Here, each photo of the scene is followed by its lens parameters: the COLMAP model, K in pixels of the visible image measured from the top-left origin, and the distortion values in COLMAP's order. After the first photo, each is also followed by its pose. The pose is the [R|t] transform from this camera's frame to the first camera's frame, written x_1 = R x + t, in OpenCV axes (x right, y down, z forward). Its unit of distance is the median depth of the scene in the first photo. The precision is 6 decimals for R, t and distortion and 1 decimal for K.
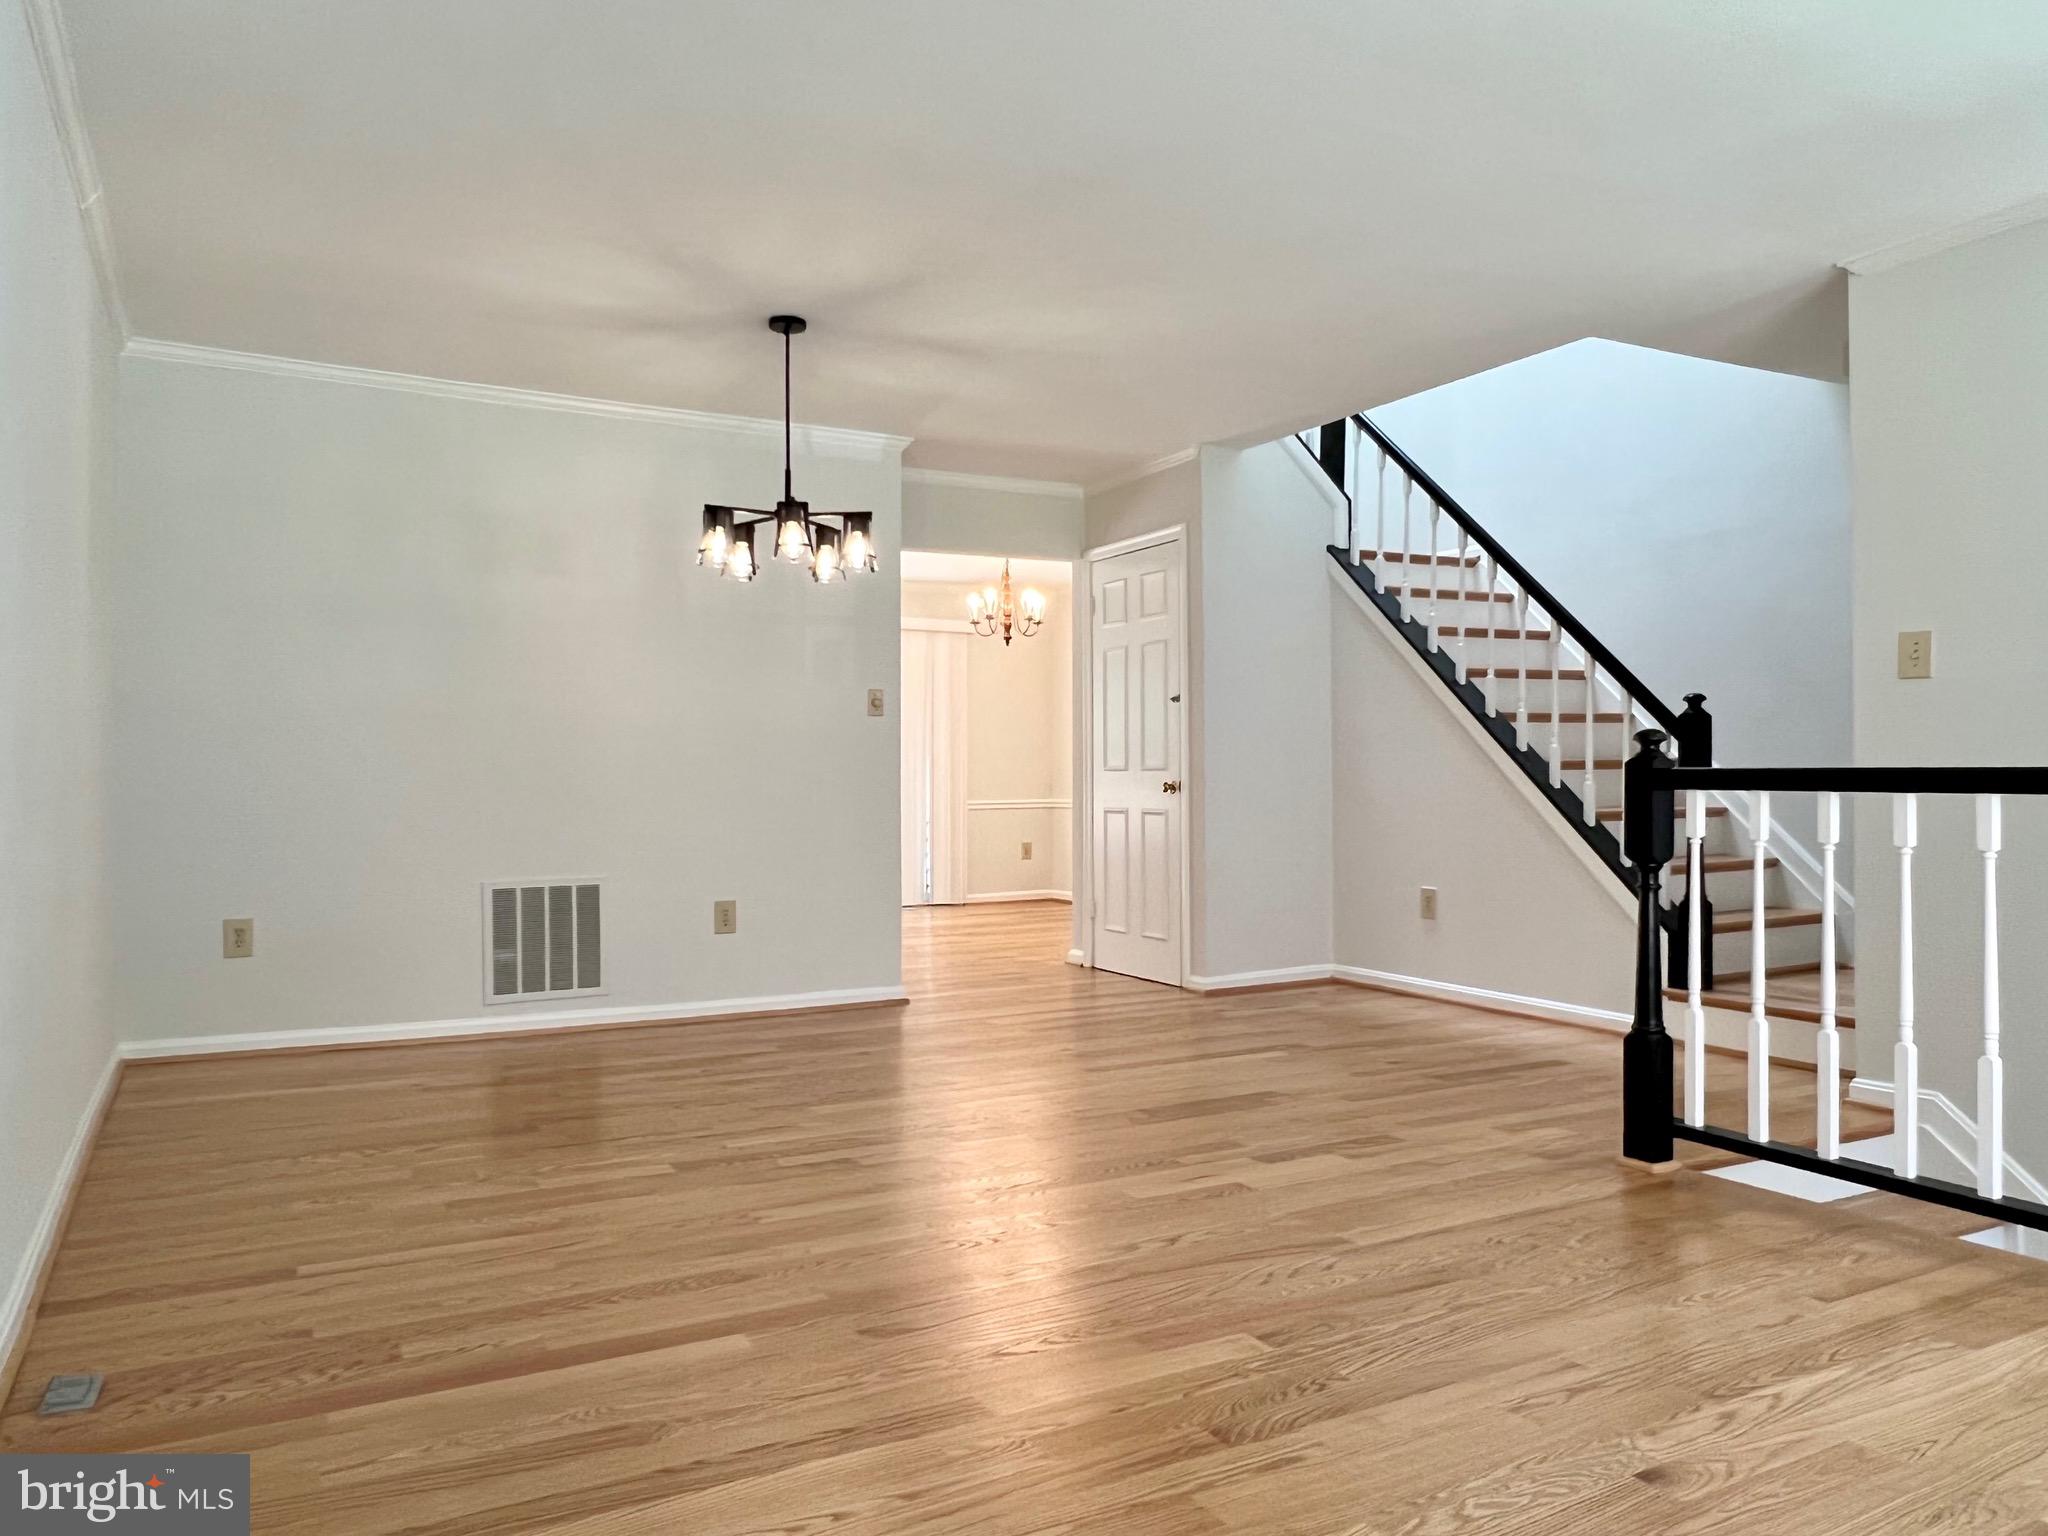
lens RADIAL K [[1432.0, 0, 1024.9], [0, 1432.0, 771.9], [0, 0, 1]] dist [-0.004505, -0.000546]
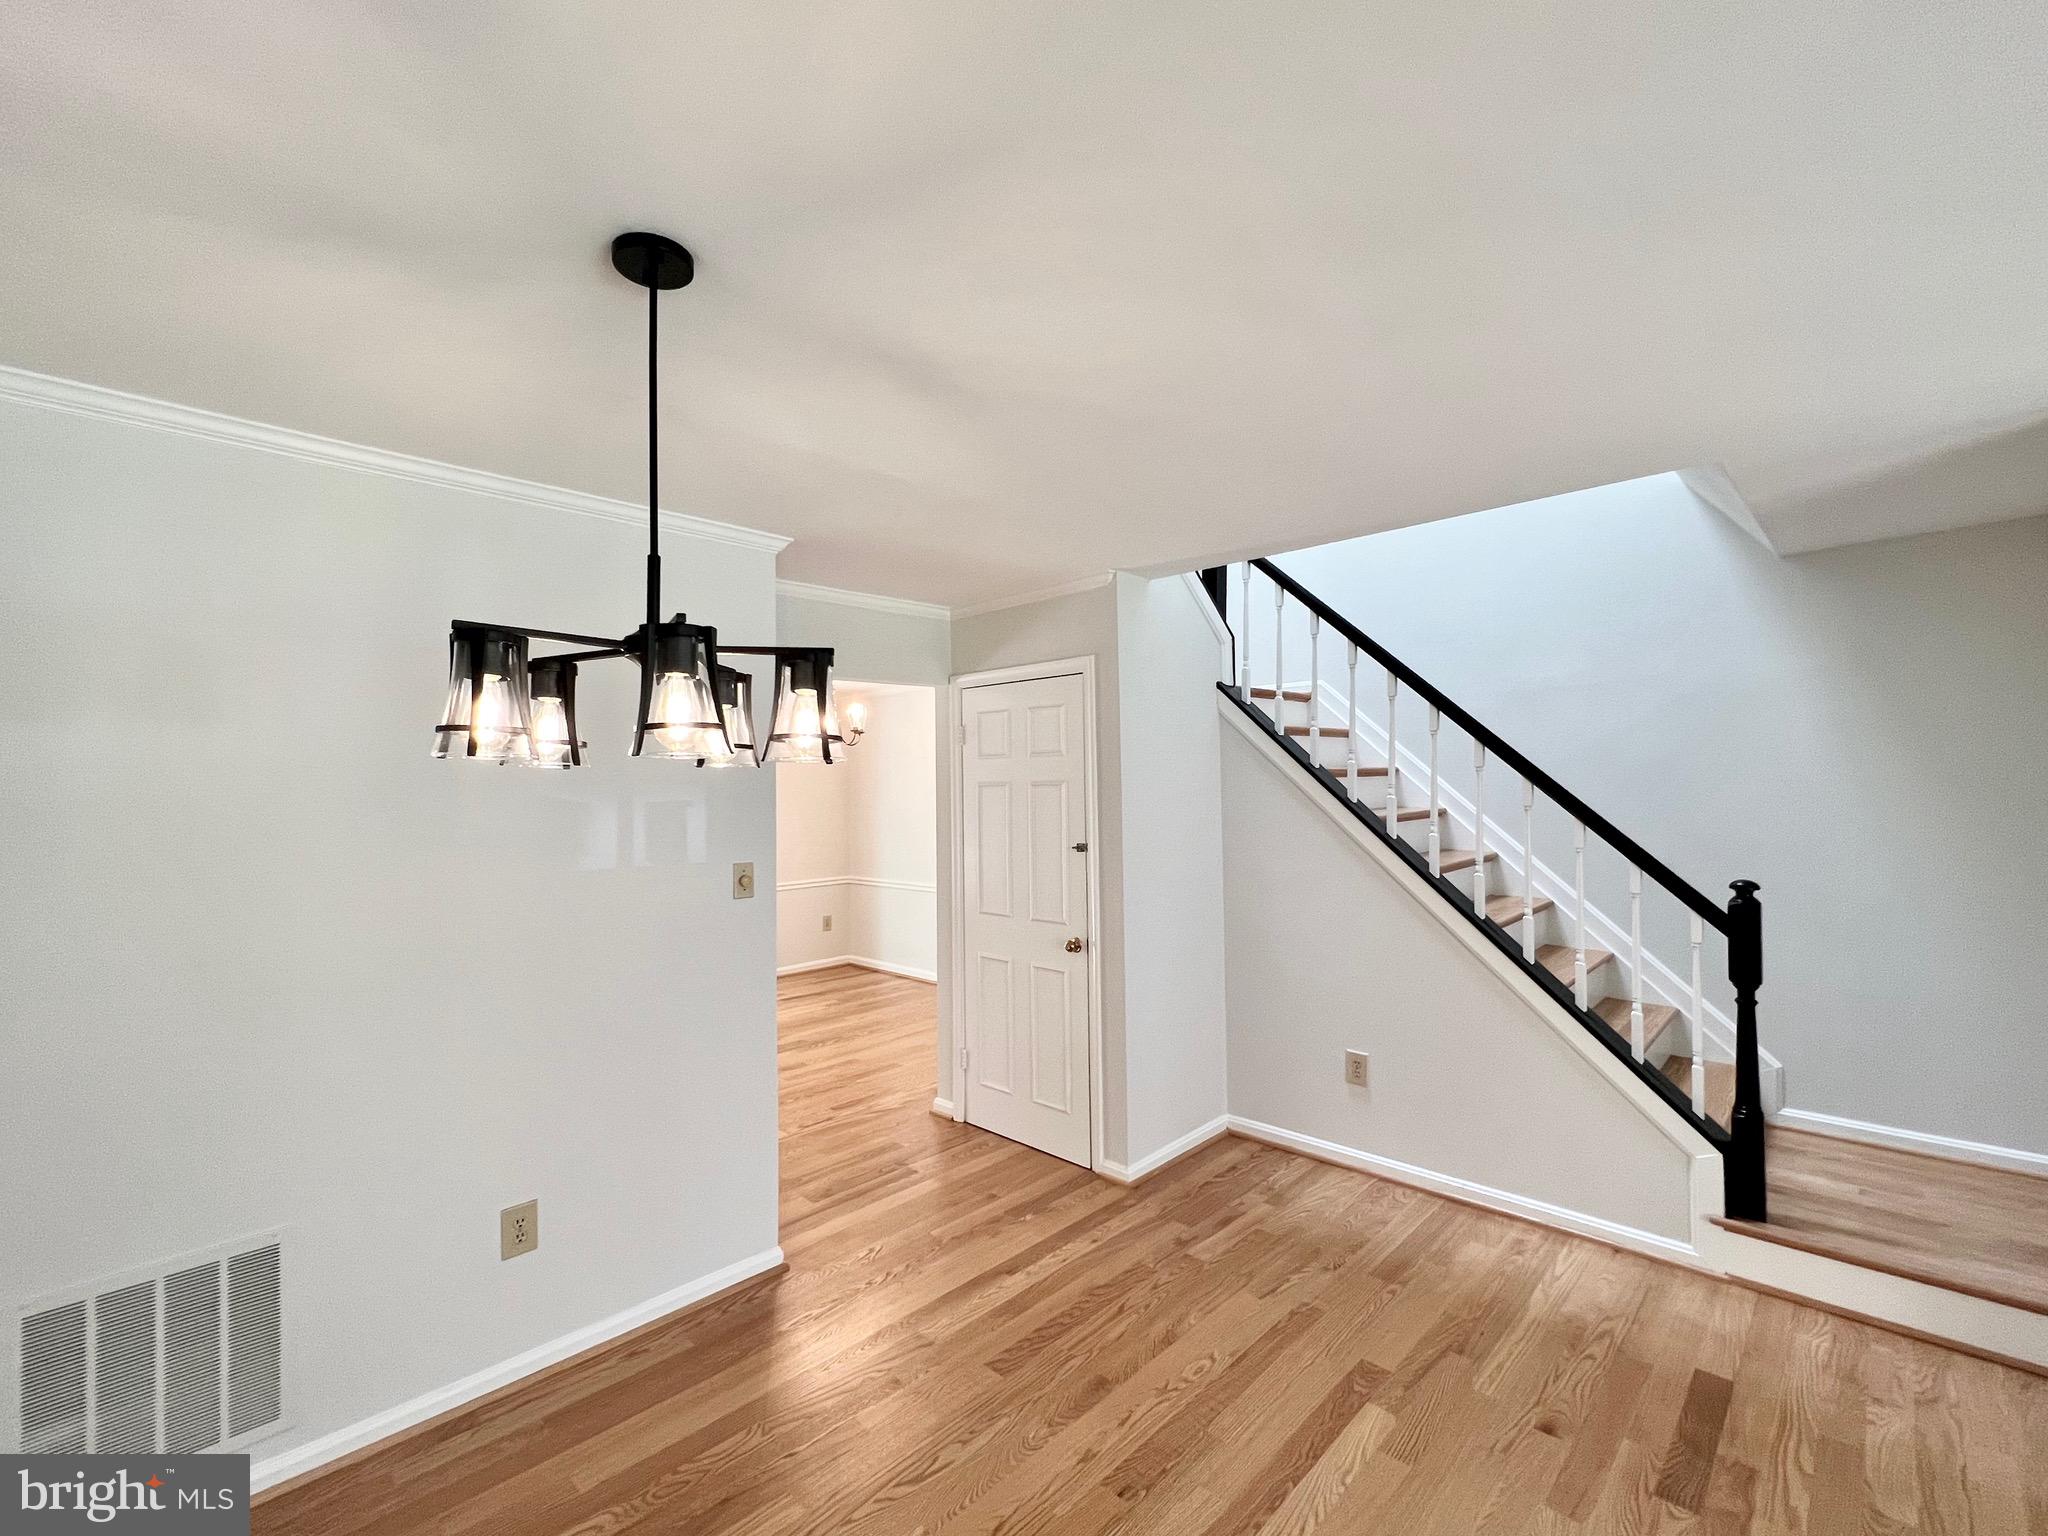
lens RADIAL K [[894.4, 0, 1026.5], [0, 894.4, 764.6], [0, 0, 1]] dist [-0.002458, 0.000224]
pose [[0.957015, -0.000641, 0.290038, -0.098165], [0.007437, 0.999723, -0.022330, -0.098022], [-0.289944, 0.023528, 0.956754, 0.499884]]
